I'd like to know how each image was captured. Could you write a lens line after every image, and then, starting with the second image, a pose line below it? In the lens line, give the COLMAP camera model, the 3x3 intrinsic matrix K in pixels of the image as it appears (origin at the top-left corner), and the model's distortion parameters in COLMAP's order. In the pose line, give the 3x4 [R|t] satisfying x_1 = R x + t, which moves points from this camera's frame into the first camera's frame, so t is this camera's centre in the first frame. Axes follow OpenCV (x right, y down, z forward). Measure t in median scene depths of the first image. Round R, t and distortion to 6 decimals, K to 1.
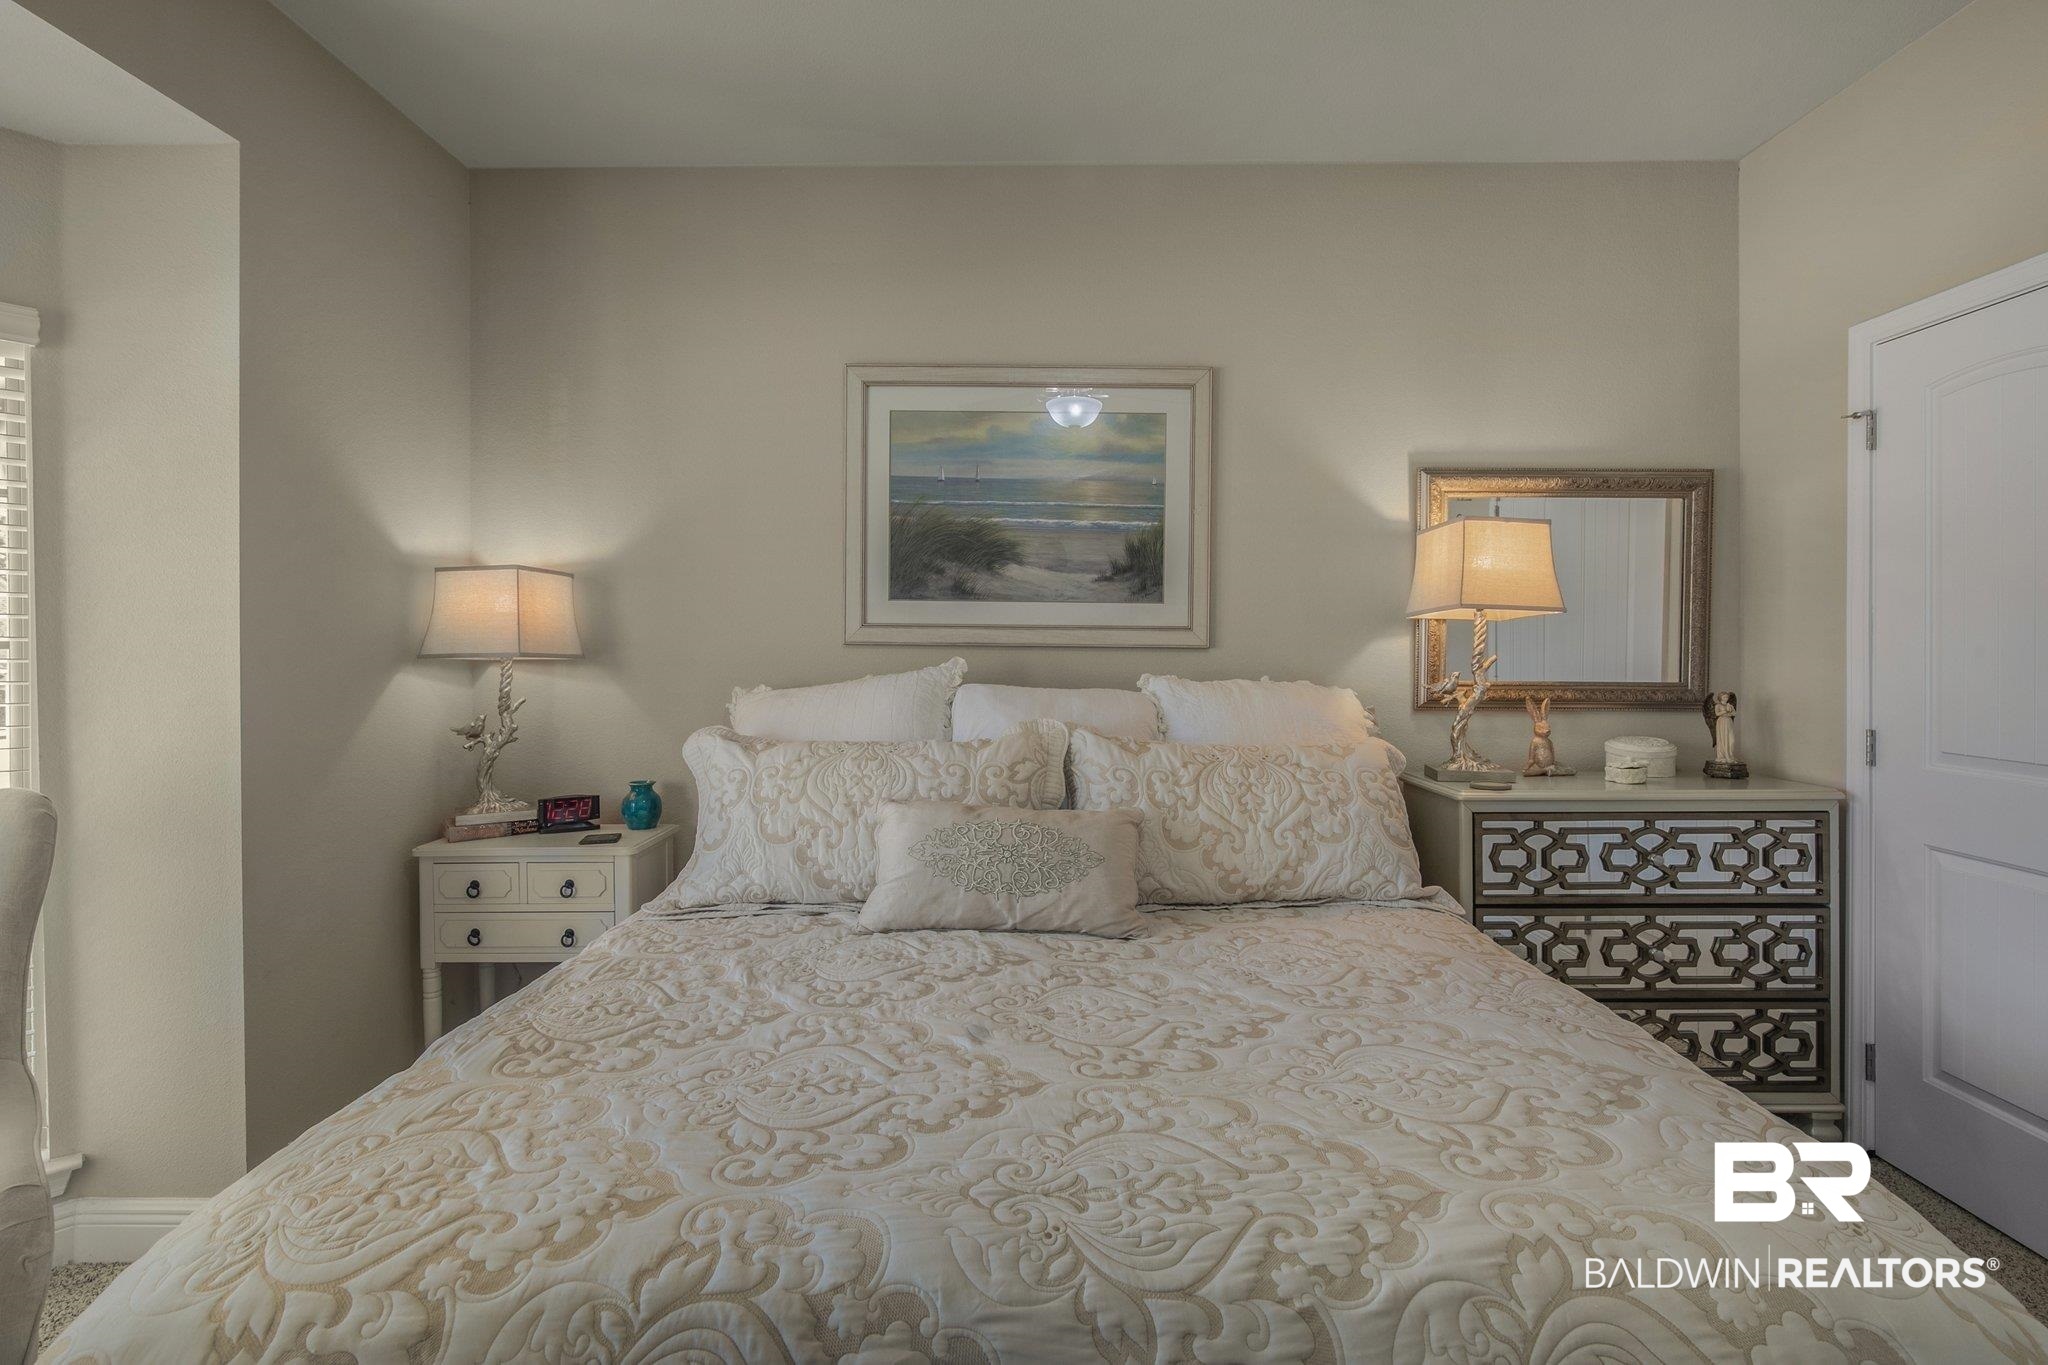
lens RADIAL K [[953.6, 0, 1022.6], [0, 953.6, 667.2], [0, 0, 1]] dist [-0.010101, 0.005521]
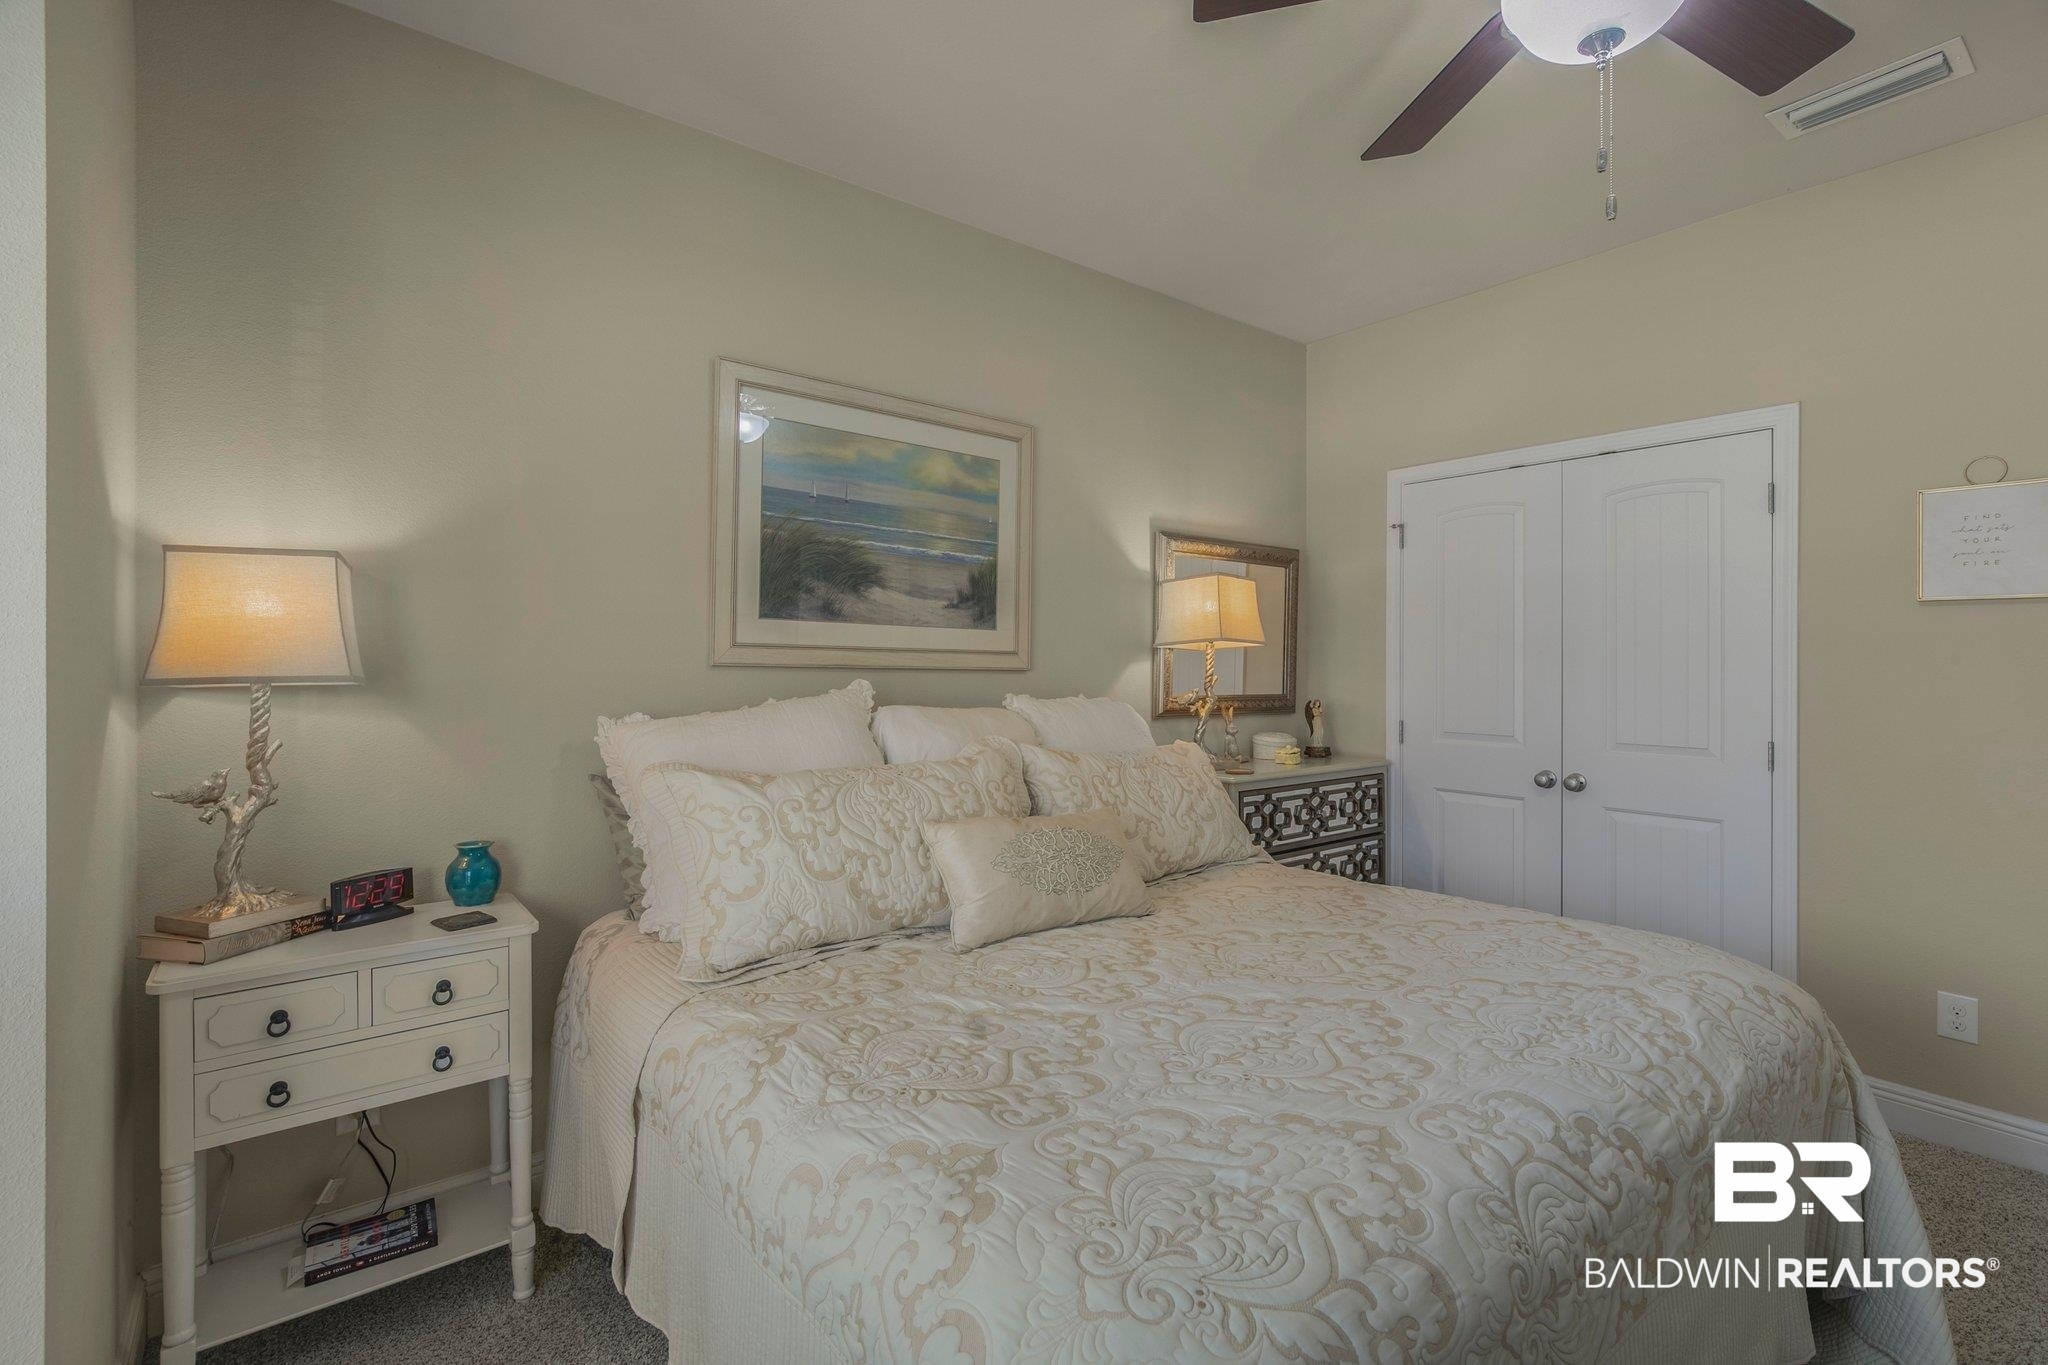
lens RADIAL K [[953.6, 0, 977.2], [0, 953.6, 683.7], [0, 0, 1]] dist [-0.010101, 0.005521]
pose [[0.785012, -0.007985, 0.619429, -0.606158], [0.013088, 0.999908, -0.003698, -0.000848], [-0.619342, 0.011010, 0.785044, 0.152507]]
